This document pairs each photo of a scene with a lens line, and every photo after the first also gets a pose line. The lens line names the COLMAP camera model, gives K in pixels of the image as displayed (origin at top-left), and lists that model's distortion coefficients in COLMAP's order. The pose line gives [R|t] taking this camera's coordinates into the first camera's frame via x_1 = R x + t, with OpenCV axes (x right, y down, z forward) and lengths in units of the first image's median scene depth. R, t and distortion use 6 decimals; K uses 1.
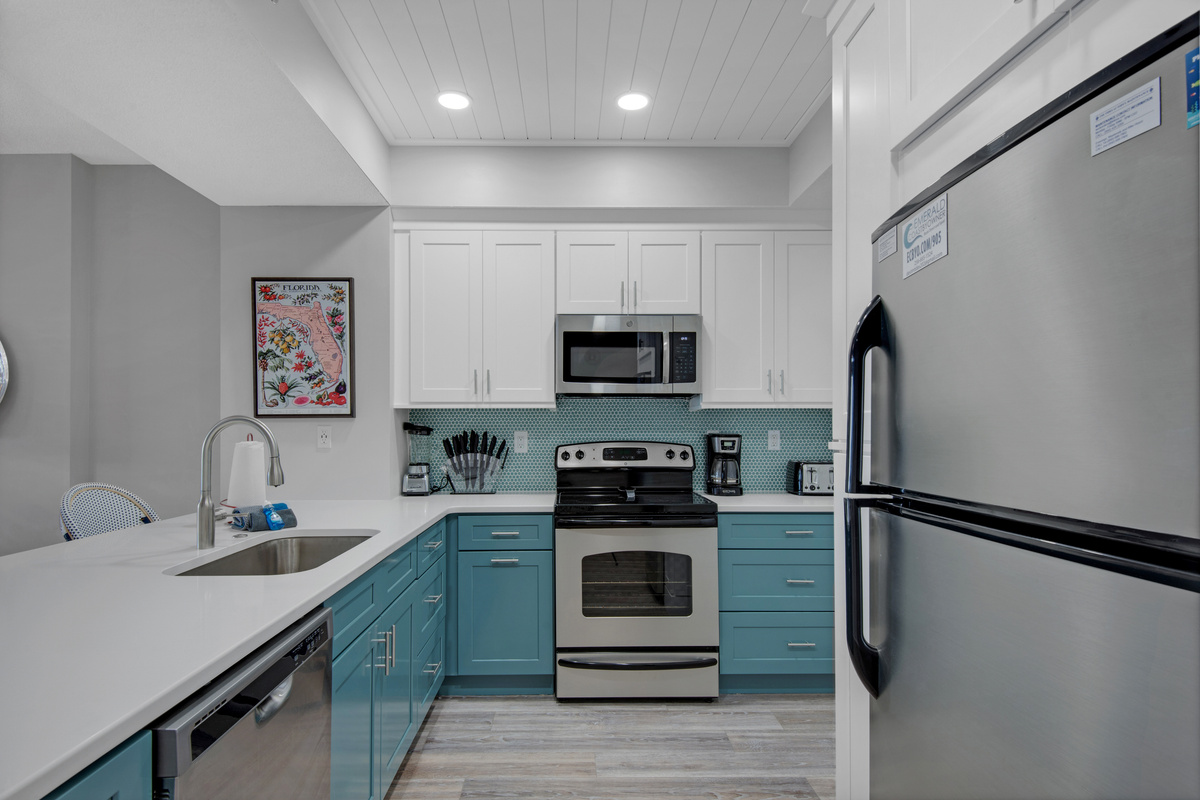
lens RADIAL K [[641.0, 0, 572.4], [0, 641.0, 419.4], [0, 0, 1]] dist [0.022446, -0.000788]
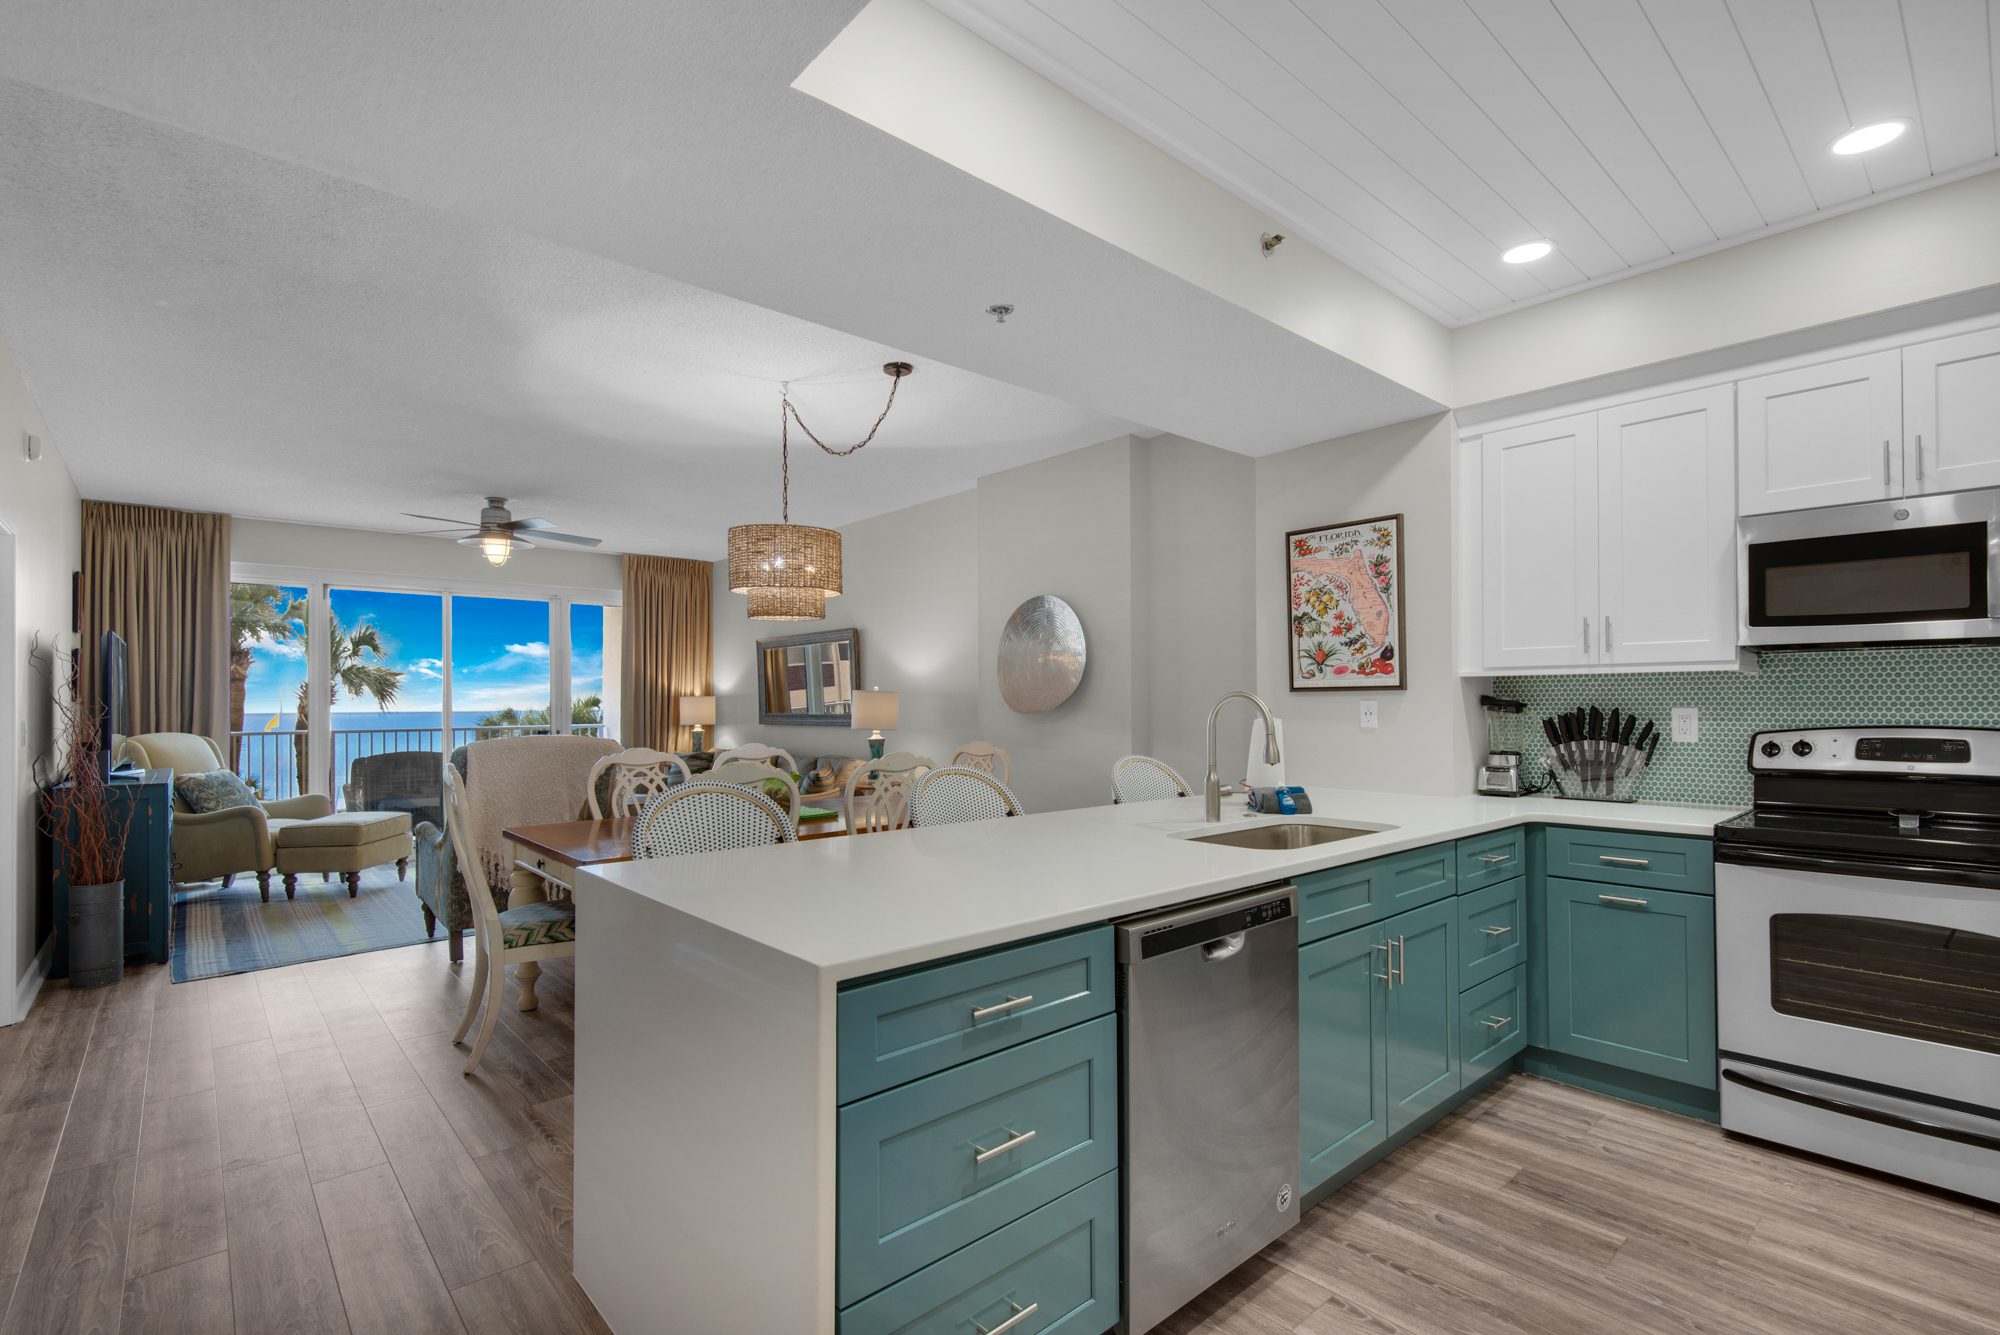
lens RADIAL K [[900.1, 0, 973.9], [0, 900.1, 698.7], [0, 0, 1]] dist [0.000152, 0.000174]
pose [[0.644229, -0.005057, -0.764816, 0.166892], [0.011978, 0.999922, 0.003478, -0.002328], [0.764739, -0.011401, 0.644239, -0.119461]]
